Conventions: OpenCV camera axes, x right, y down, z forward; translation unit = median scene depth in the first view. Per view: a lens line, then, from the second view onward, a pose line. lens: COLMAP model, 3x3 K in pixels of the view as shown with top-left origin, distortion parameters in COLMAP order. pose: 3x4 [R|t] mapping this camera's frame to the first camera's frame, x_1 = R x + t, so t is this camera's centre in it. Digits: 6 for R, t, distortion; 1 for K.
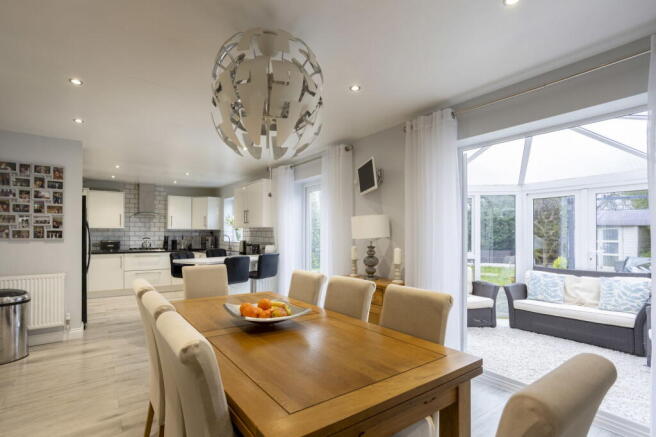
lens RADIAL K [[322.2, 0, 303.8], [0, 322.2, 234.4], [0, 0, 1]] dist [-0.001391, 0.000076]
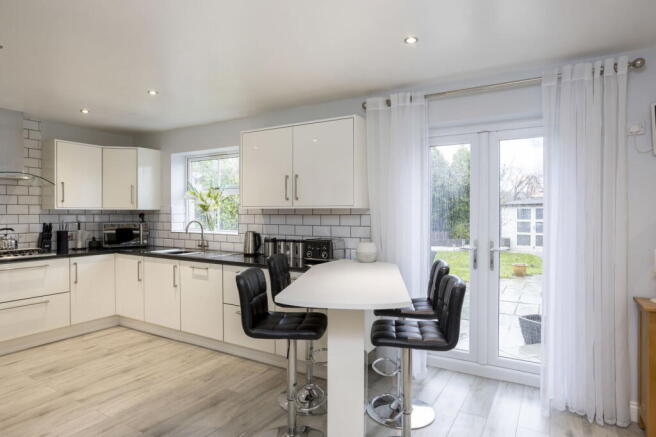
lens RADIAL K [[391.9, 0, 306.7], [0, 391.9, 219.3], [0, 0, 1]] dist [-0.000524, 0.001355]
pose [[0.917070, -0.009542, 0.398612, -0.311742], [0.002572, 0.999834, 0.018016, -0.010943], [-0.398718, -0.015496, 0.916943, 0.313159]]
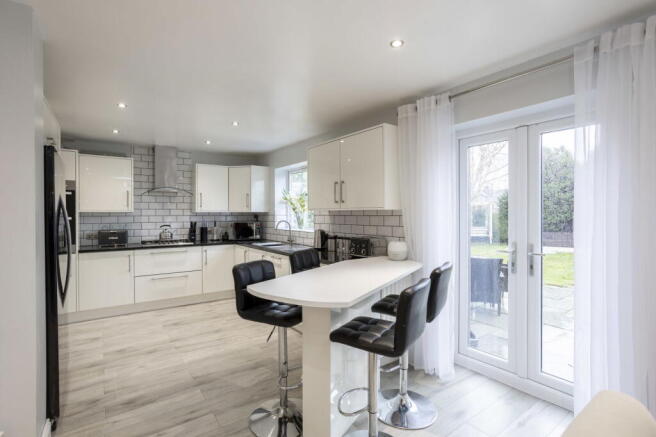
lens RADIAL K [[319.9, 0, 314.3], [0, 319.9, 215.3], [0, 0, 1]] dist [-0.017090, 0.000289]
pose [[0.999881, -0.006540, 0.013940, -0.177170], [0.006487, 0.999972, 0.003839, -0.010485], [-0.013964, -0.003748, 0.999895, 0.309247]]
